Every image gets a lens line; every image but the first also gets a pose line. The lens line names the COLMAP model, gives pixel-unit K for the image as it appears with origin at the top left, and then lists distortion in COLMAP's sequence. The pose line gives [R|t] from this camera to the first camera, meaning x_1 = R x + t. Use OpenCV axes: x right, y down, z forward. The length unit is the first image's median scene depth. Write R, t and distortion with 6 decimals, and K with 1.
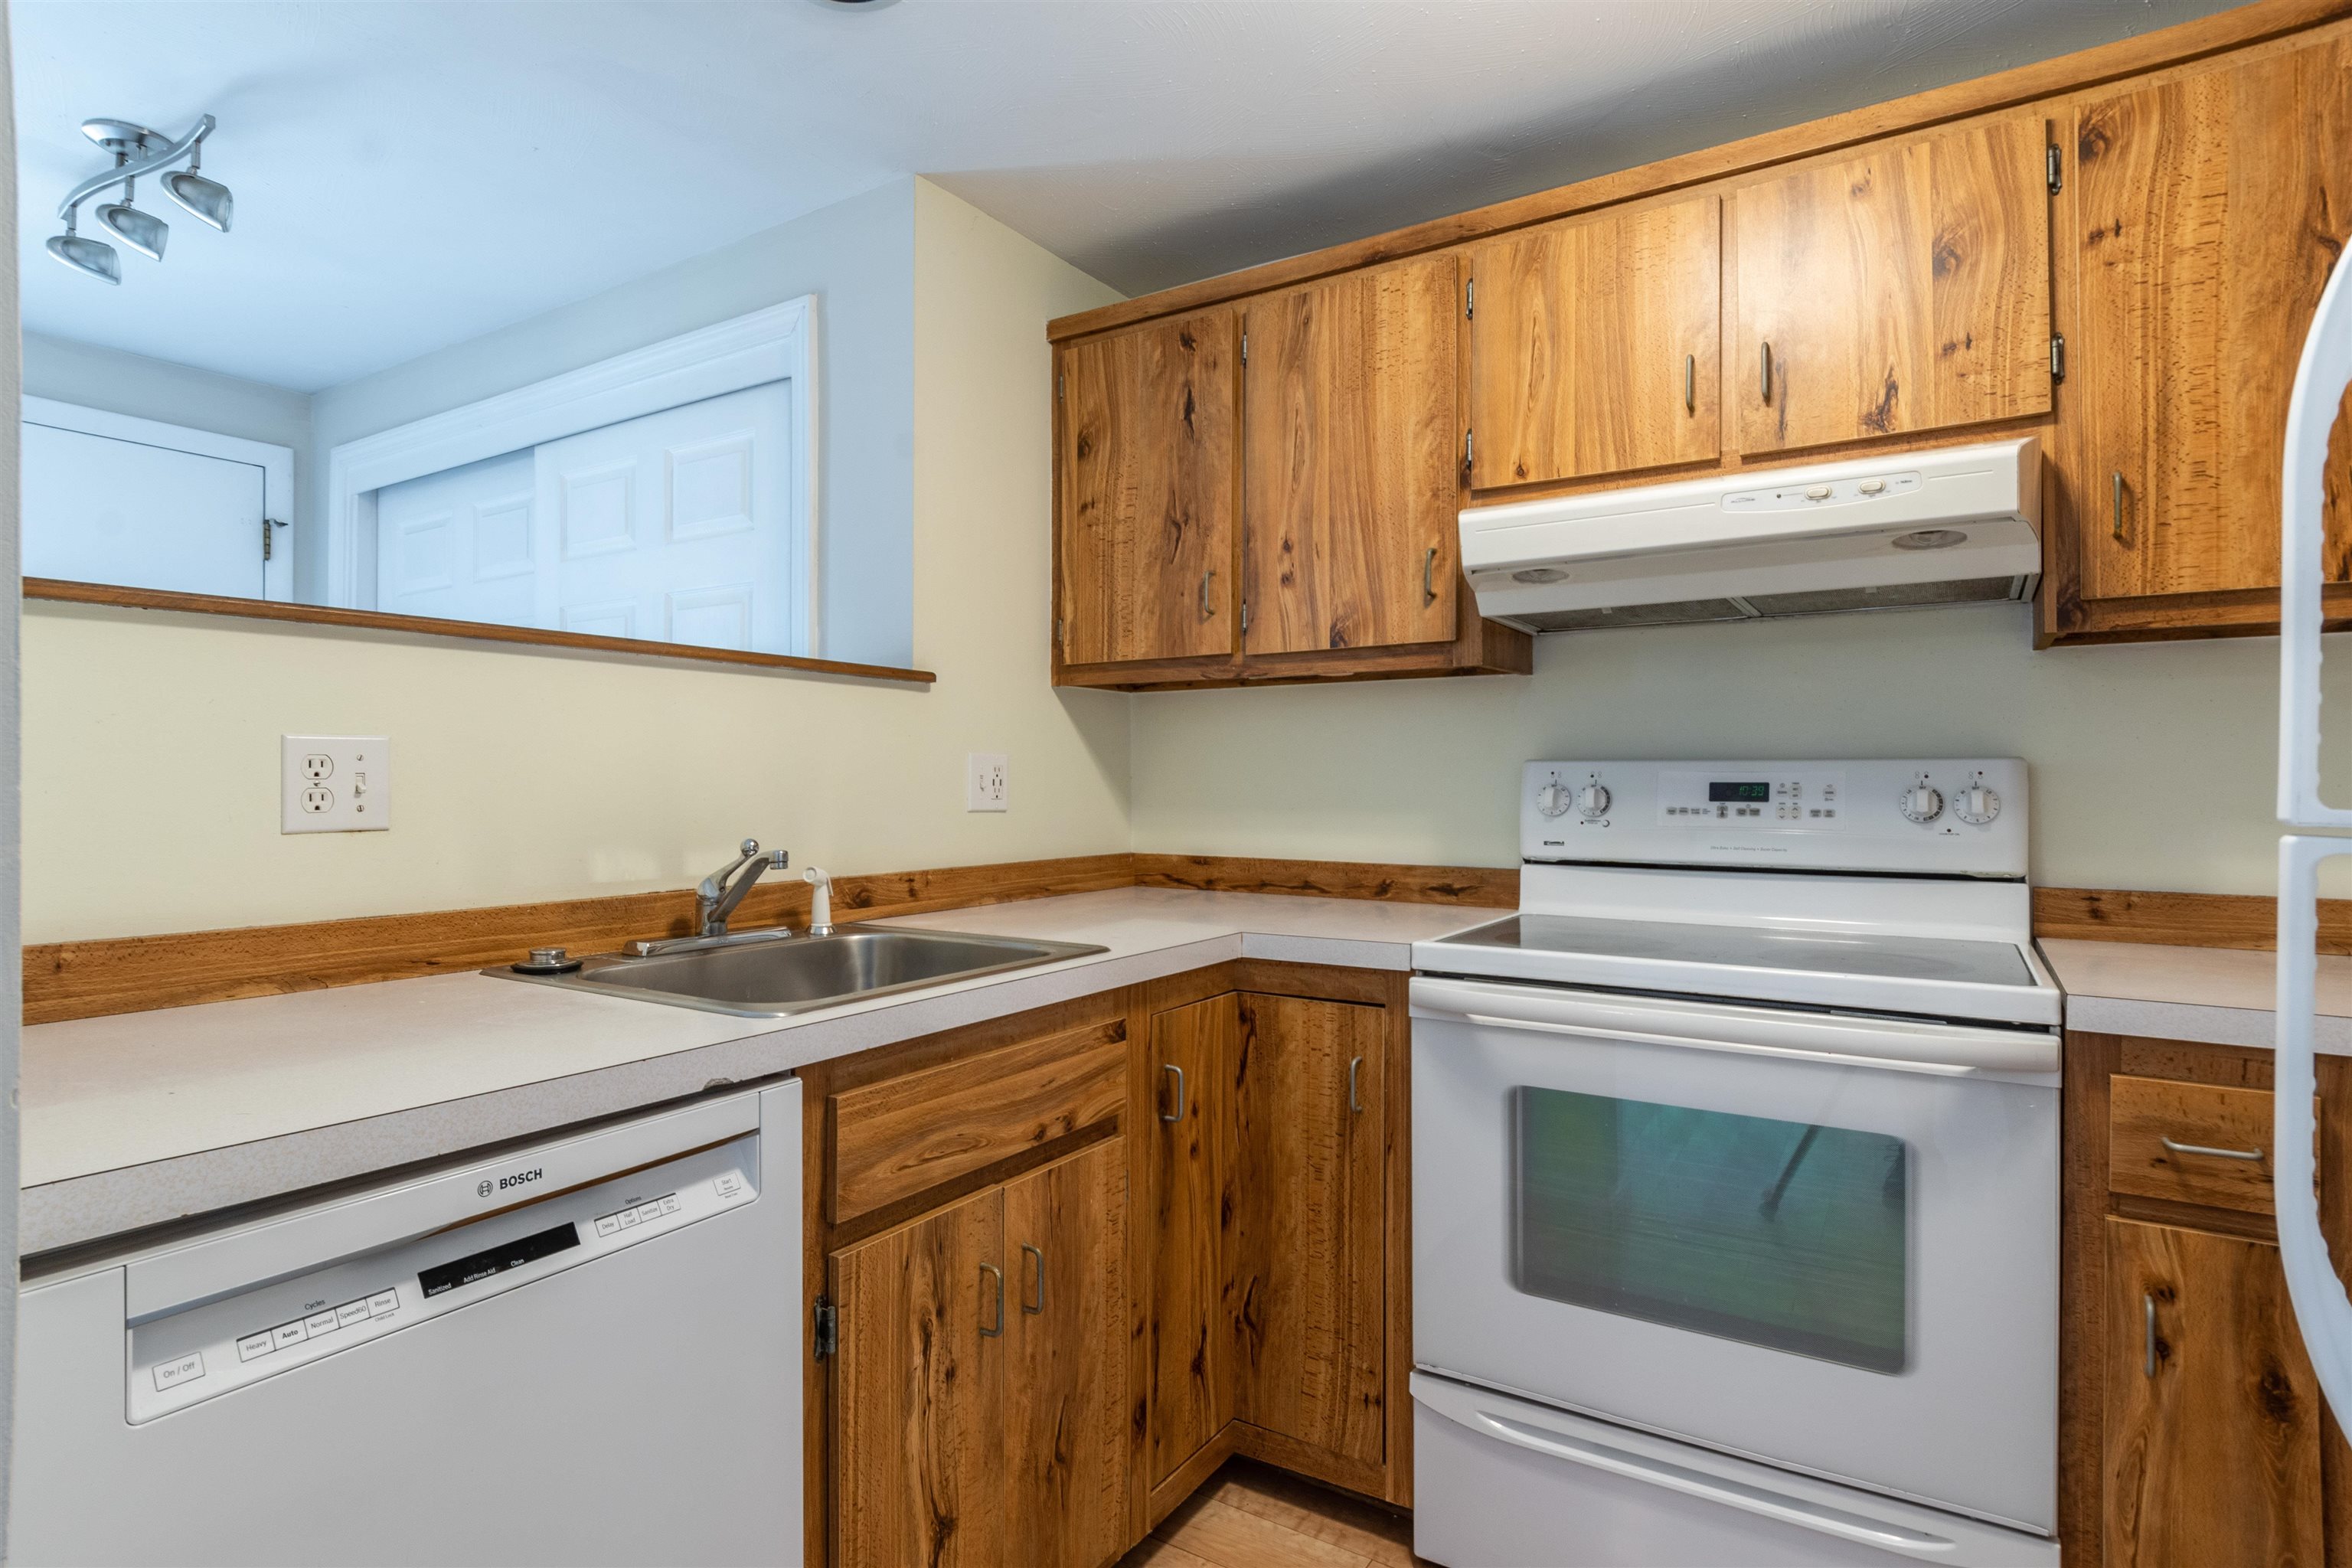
lens RADIAL K [[1237.6, 0, 1174.5], [0, 1237.6, 779.2], [0, 0, 1]] dist [0.011777, -0.015015]
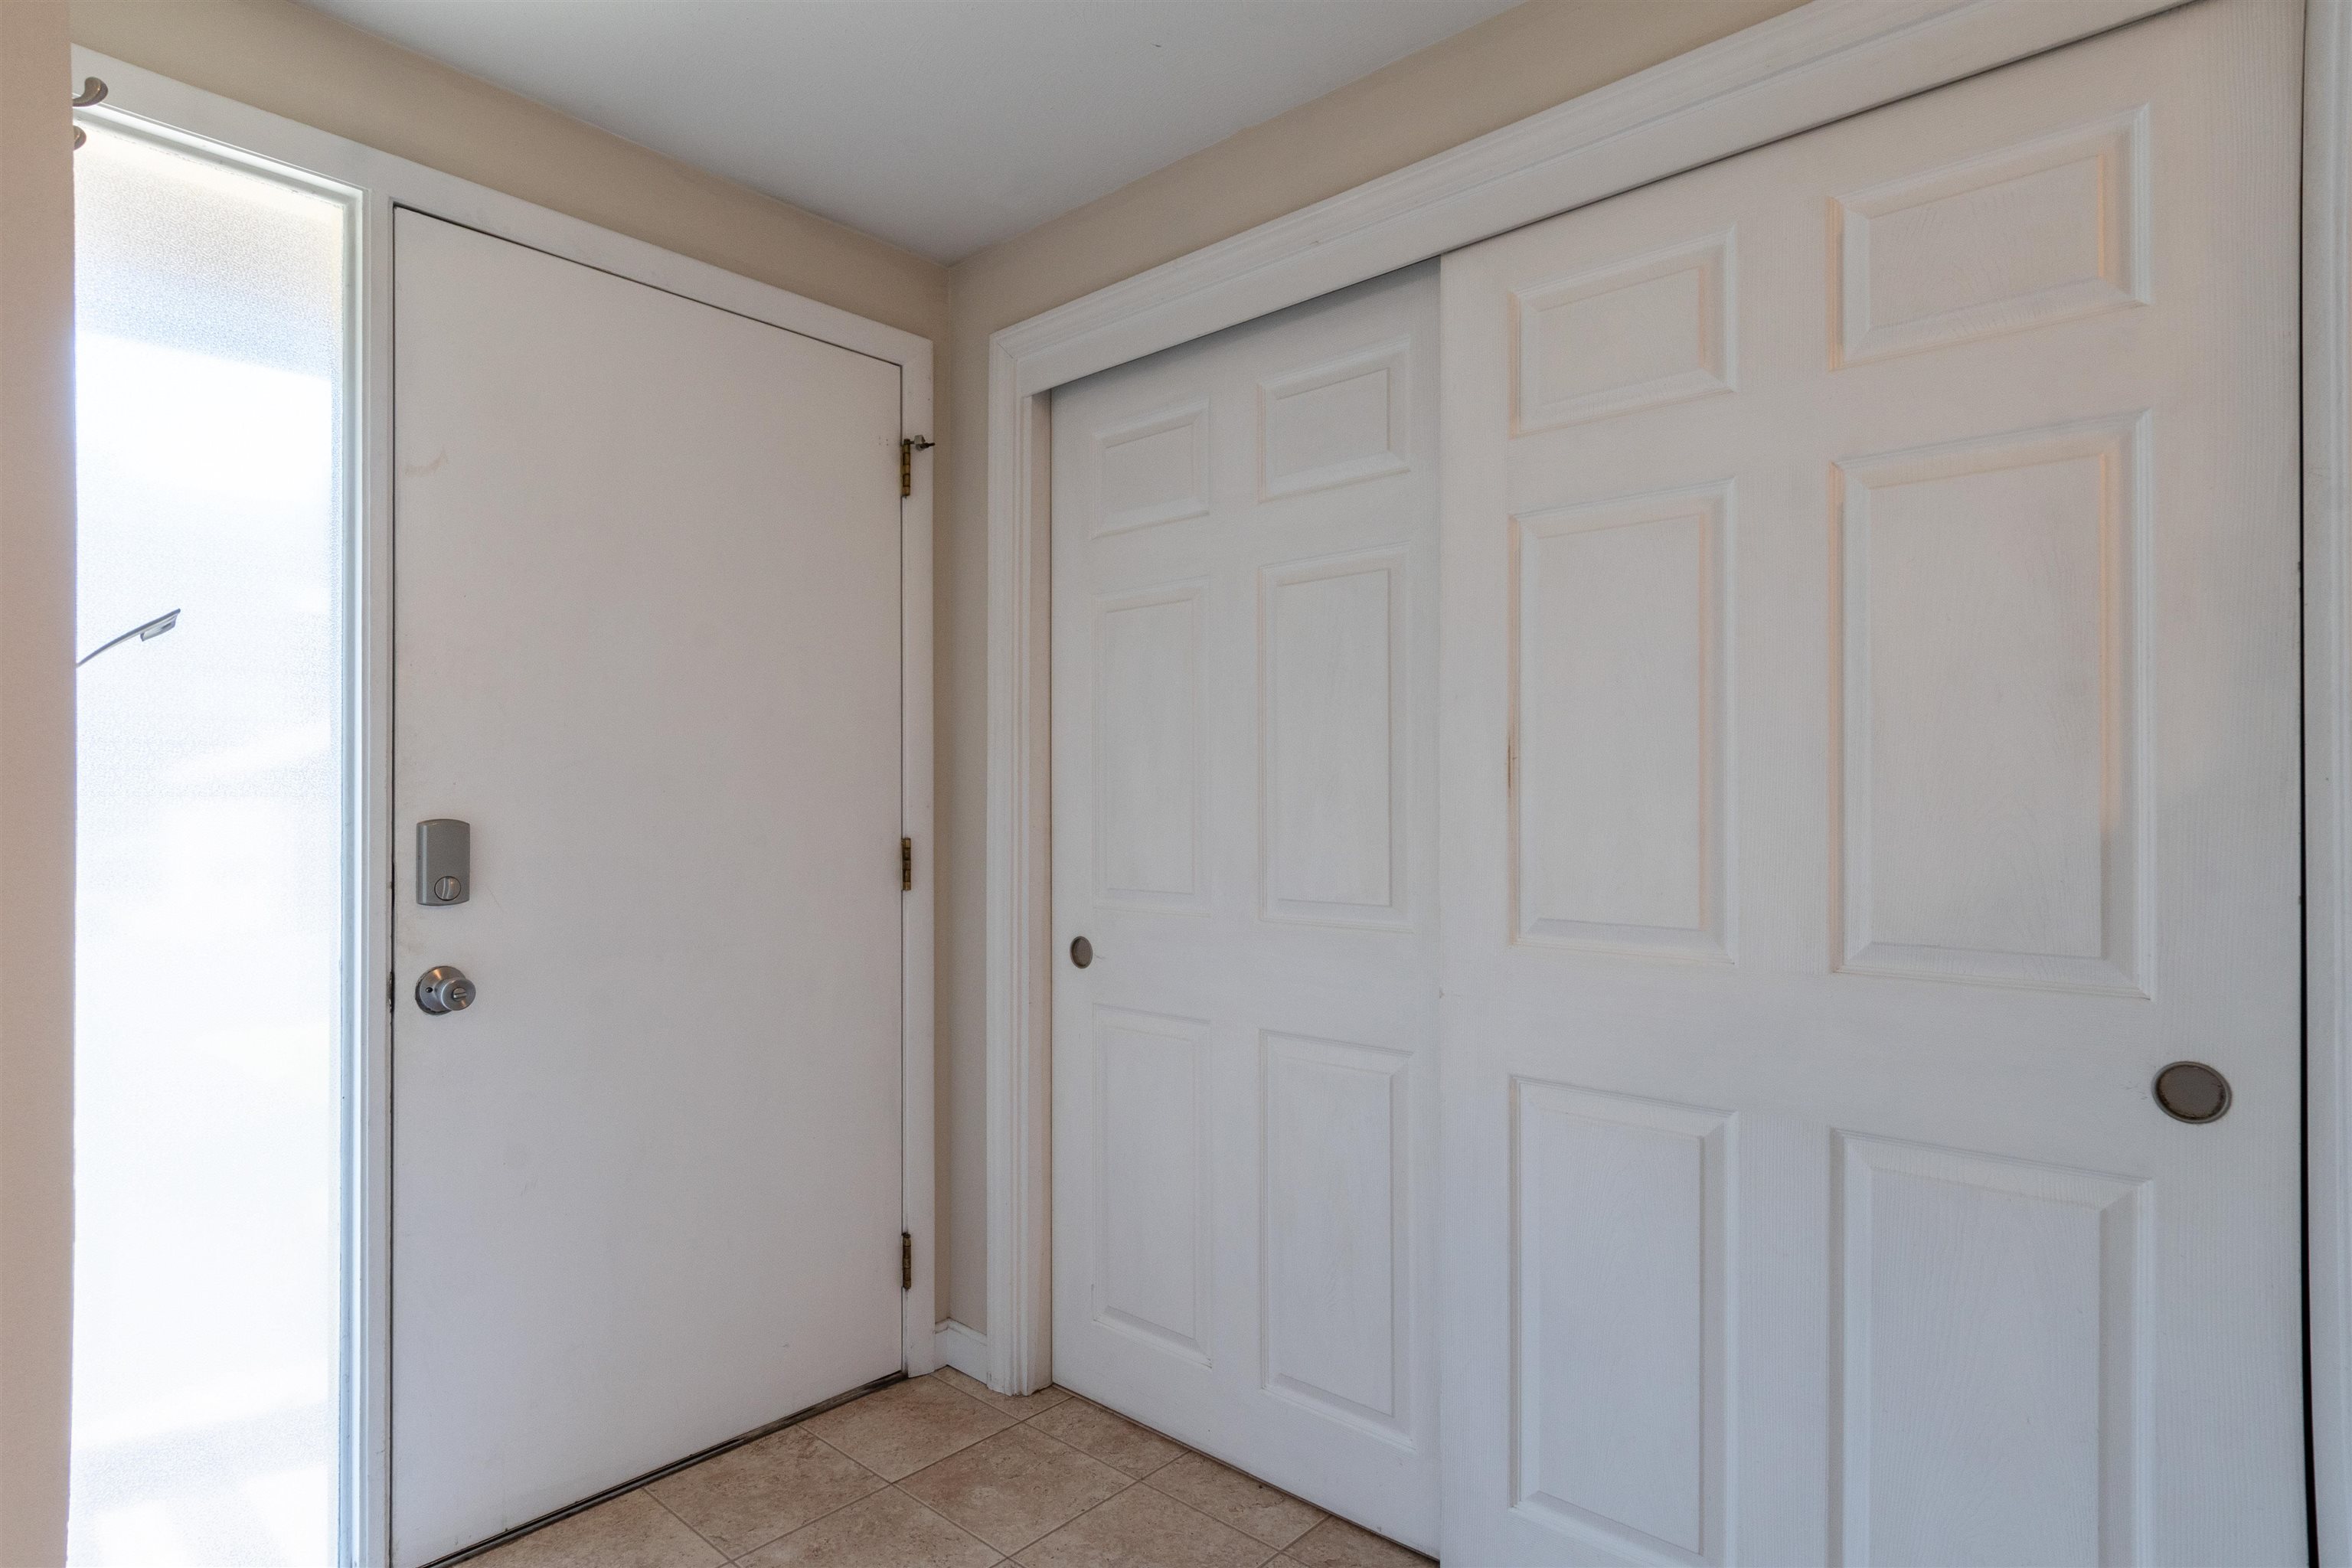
lens RADIAL K [[1243.7, 0, 1176.0], [0, 1243.7, 784.0], [0, 0, 1]] dist [-0.004890, -0.000801]
pose [[0.985980, -0.003683, -0.166824, -0.821270], [0.002454, 0.999968, -0.007575, -0.012161], [0.166847, 0.007060, 0.985958, 0.583155]]
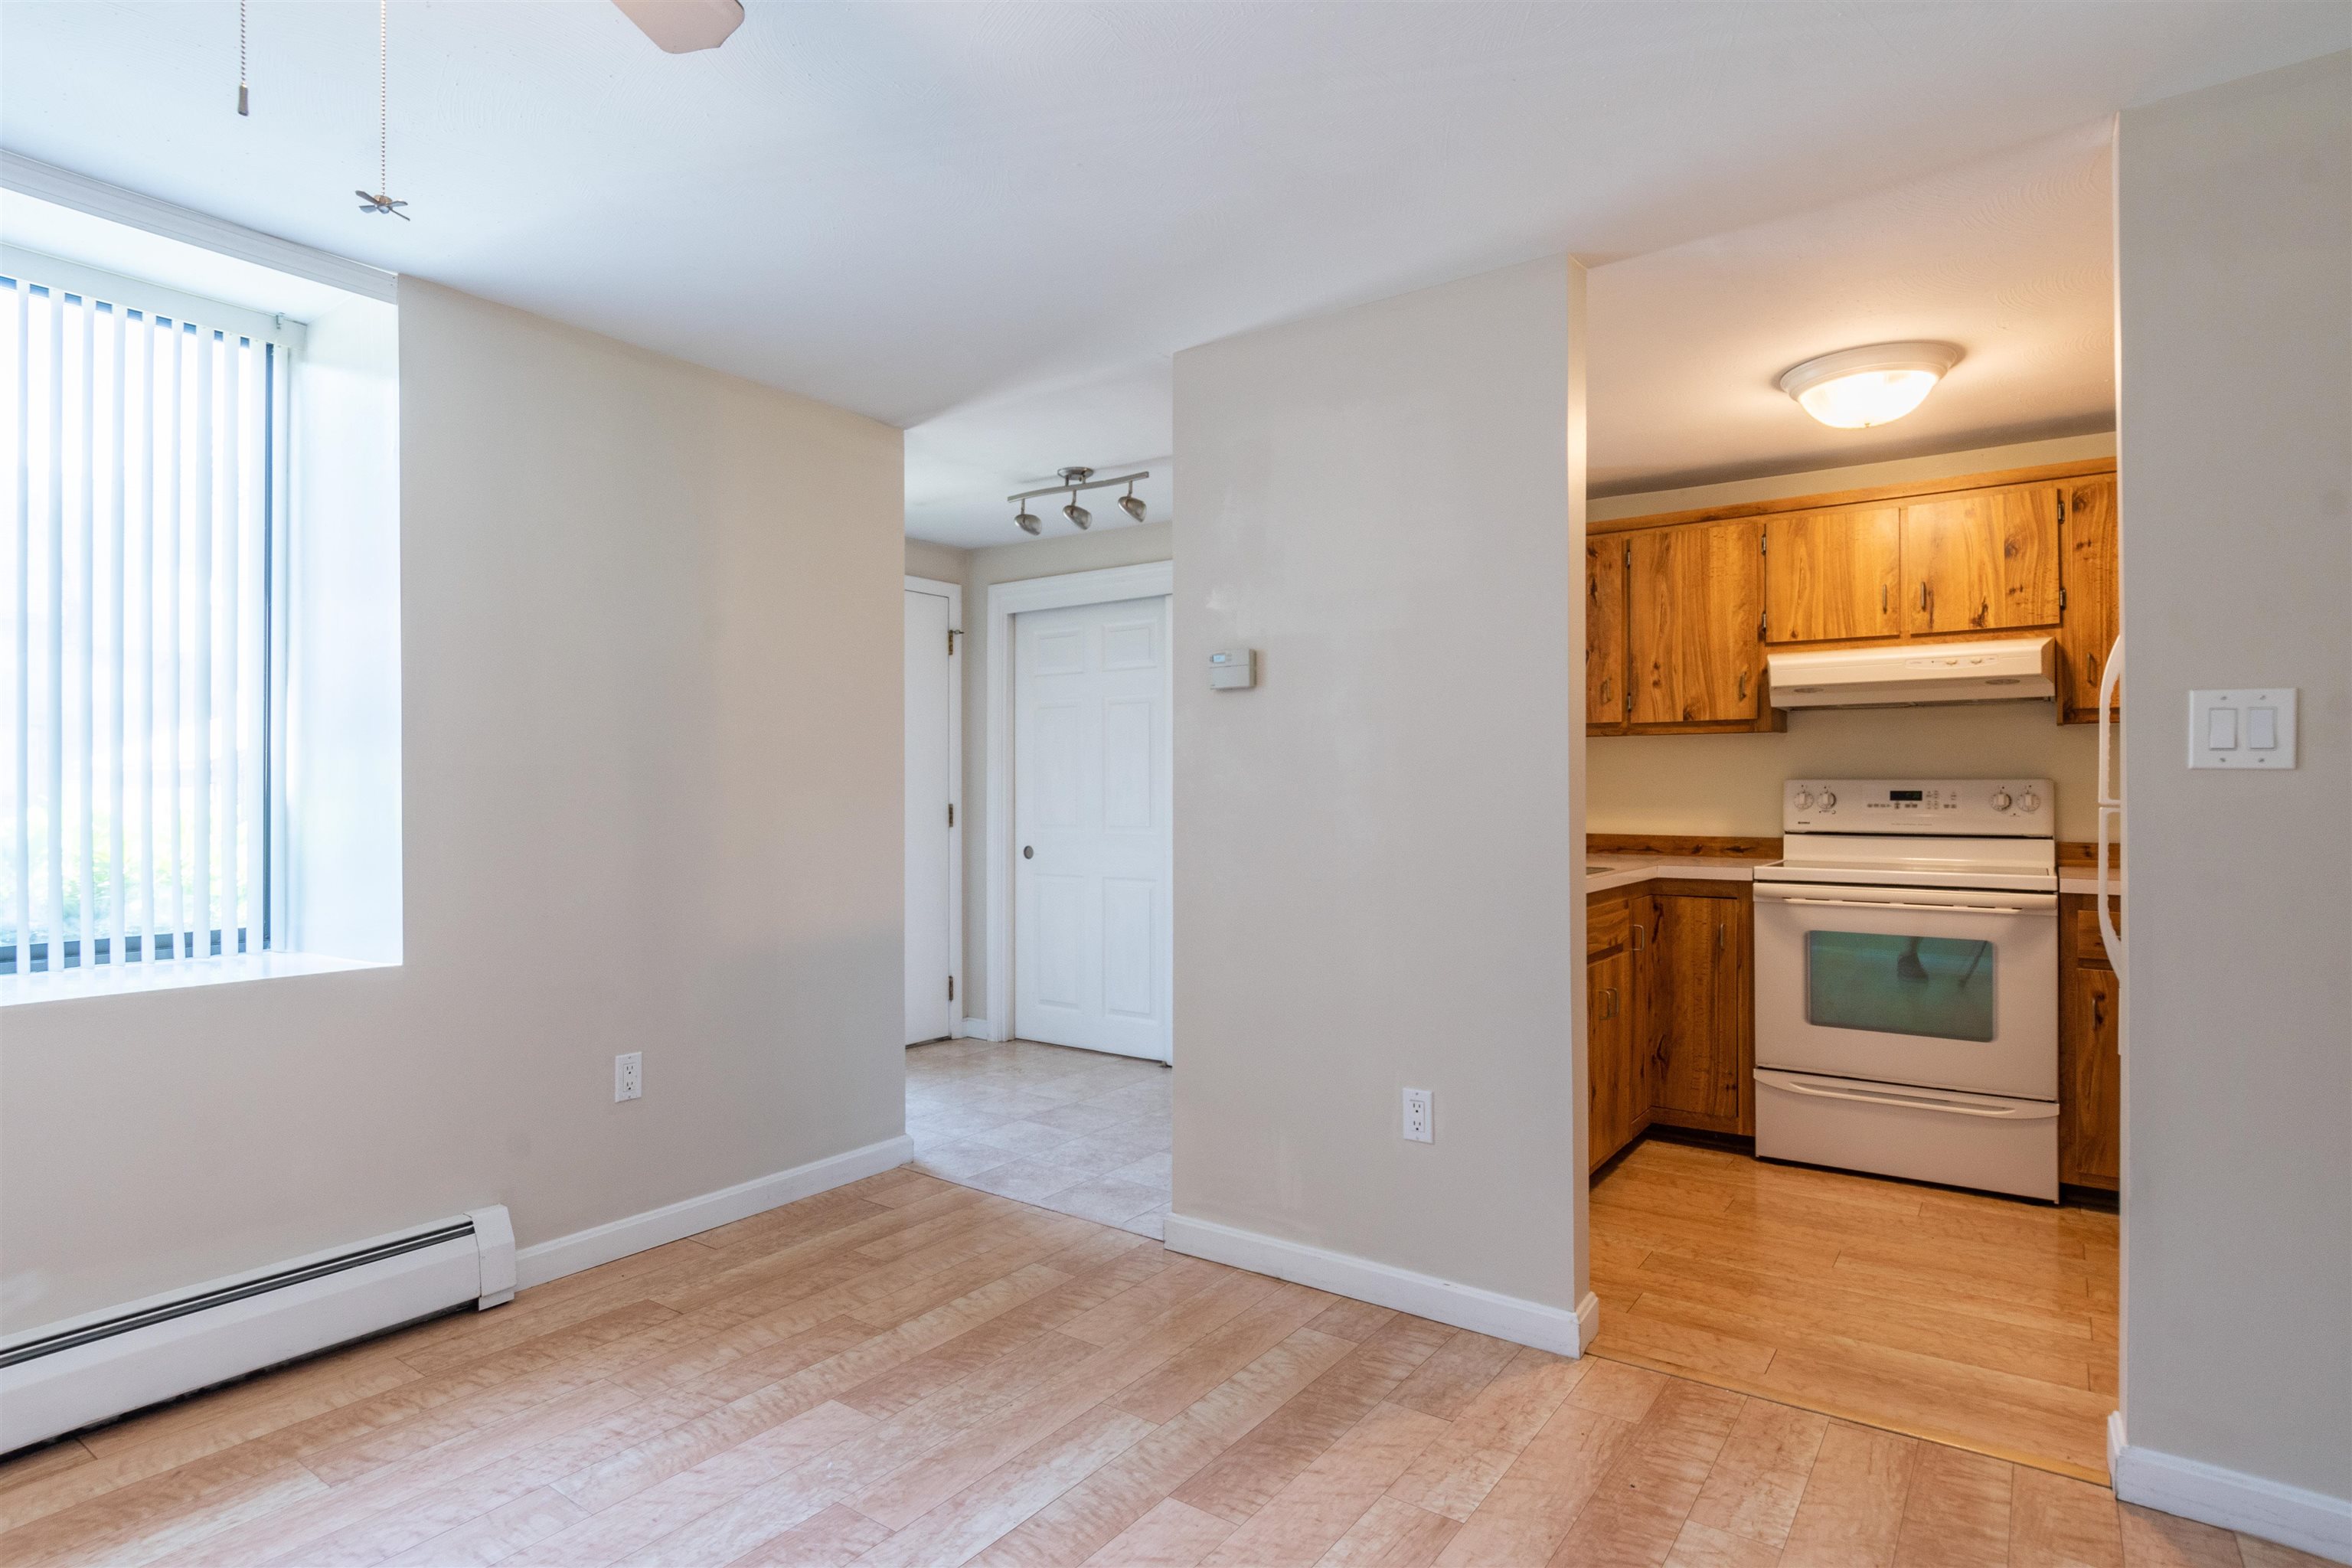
lens RADIAL K [[1243.7, 0, 1176.0], [0, 1243.7, 784.0], [0, 0, 1]] dist [-0.004890, -0.000801]
pose [[0.998555, -0.002517, -0.053673, -0.623306], [0.002435, 0.999996, -0.001584, -0.008207], [0.053677, 0.001451, 0.998557, -1.076971]]
